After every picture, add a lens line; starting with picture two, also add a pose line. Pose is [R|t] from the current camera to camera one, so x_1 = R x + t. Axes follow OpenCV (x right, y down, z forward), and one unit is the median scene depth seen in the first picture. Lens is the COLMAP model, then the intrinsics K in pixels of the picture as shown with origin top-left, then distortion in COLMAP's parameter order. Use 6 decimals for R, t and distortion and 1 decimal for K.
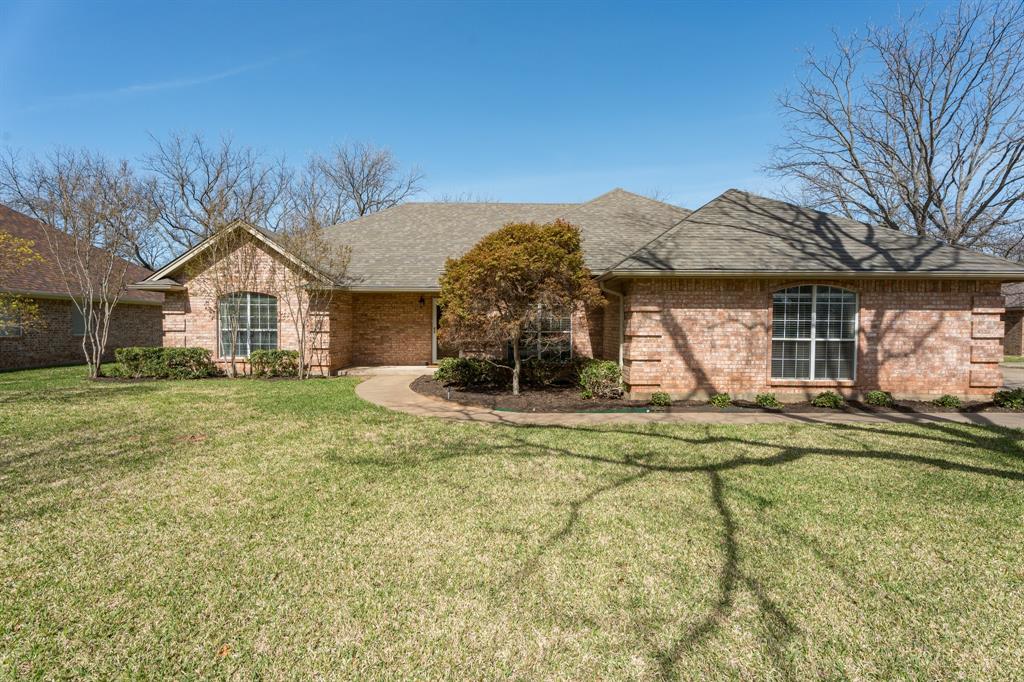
lens RADIAL K [[460.7, 0, 506.5], [0, 460.7, 341.9], [0, 0, 1]] dist [0.005470, -0.001724]
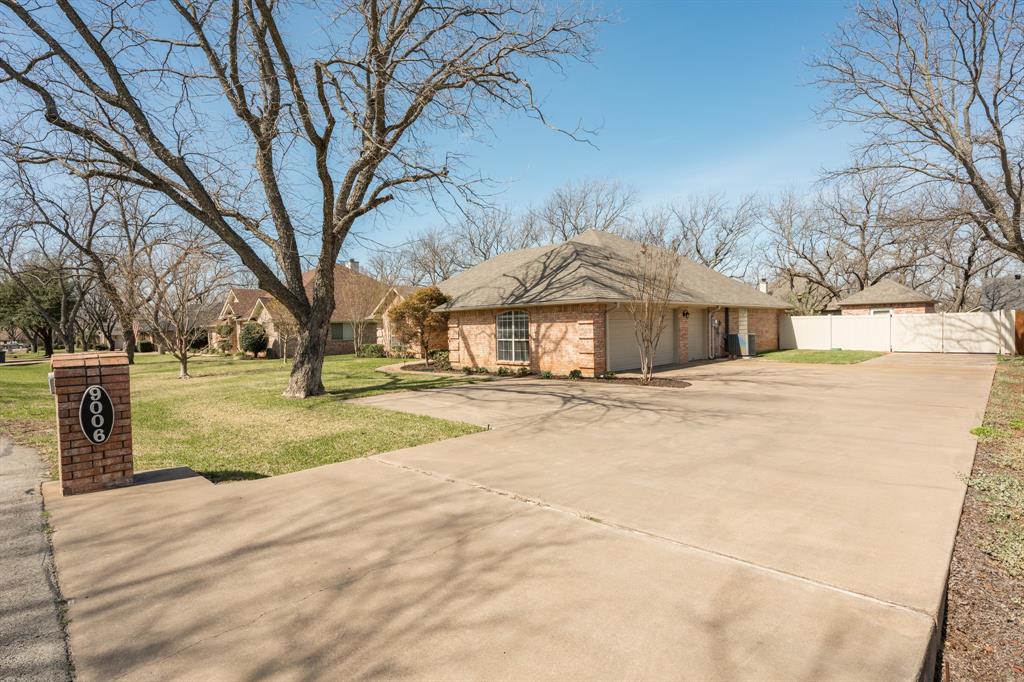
lens RADIAL K [[516.8, 0, 510.3], [0, 516.8, 338.7], [0, 0, 1]] dist [0.003687, -0.000100]
pose [[0.713231, -0.007264, -0.700891, 2.034056], [0.007542, 0.999968, -0.002689, -0.005111], [0.700888, -0.003369, 0.713263, -0.476498]]
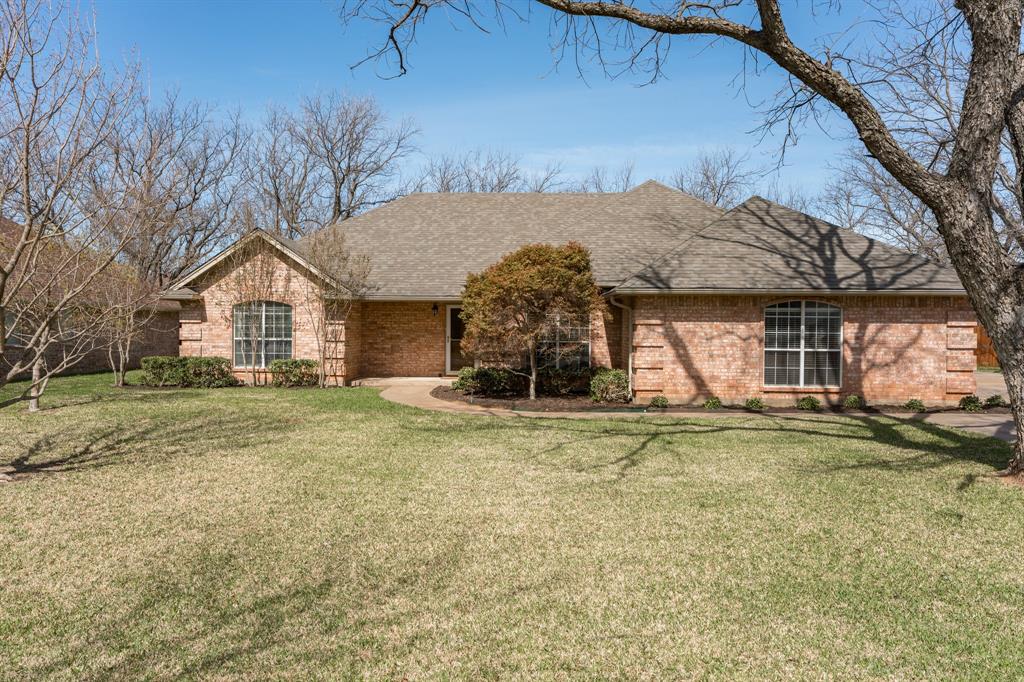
lens RADIAL K [[712.4, 0, 507.5], [0, 712.4, 341.2], [0, 0, 1]] dist [0.001417, 0.001871]
pose [[0.999534, 0.001964, -0.030463, 0.012172], [-0.002483, 0.999852, -0.017002, 0.004311], [0.030425, 0.017070, 0.999391, -0.692136]]
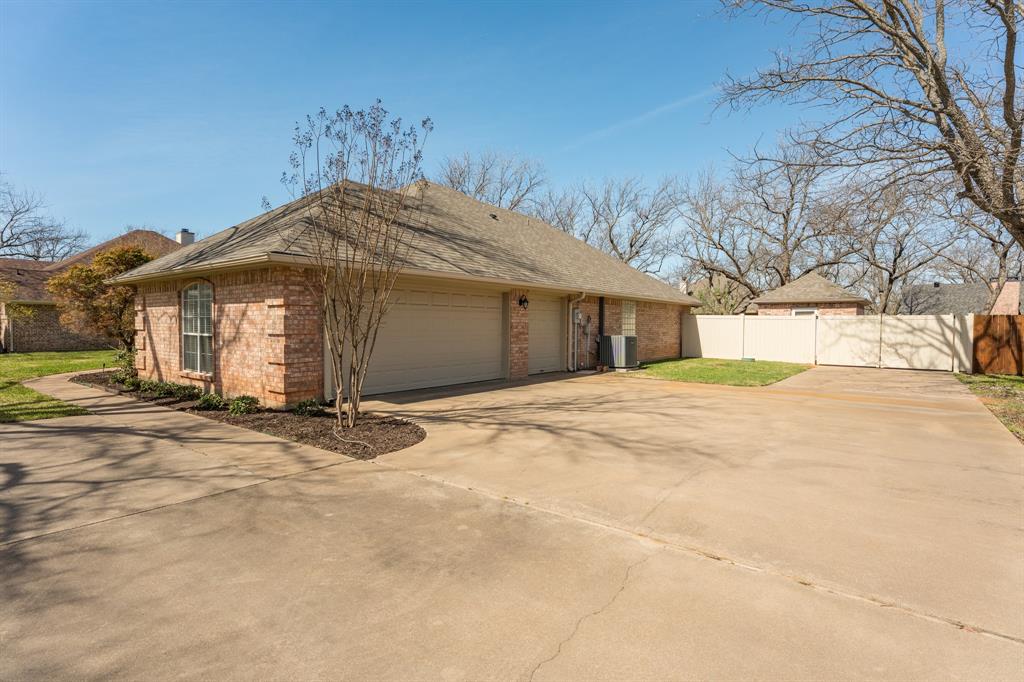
lens RADIAL K [[516.8, 0, 507.8], [0, 516.8, 339.4], [0, 0, 1]] dist [0.003687, -0.000100]
pose [[0.784313, 0.015717, -0.620166, 1.866570], [-0.018274, 0.999831, 0.002228, -0.009723], [0.620096, 0.009586, 0.784468, 0.494849]]
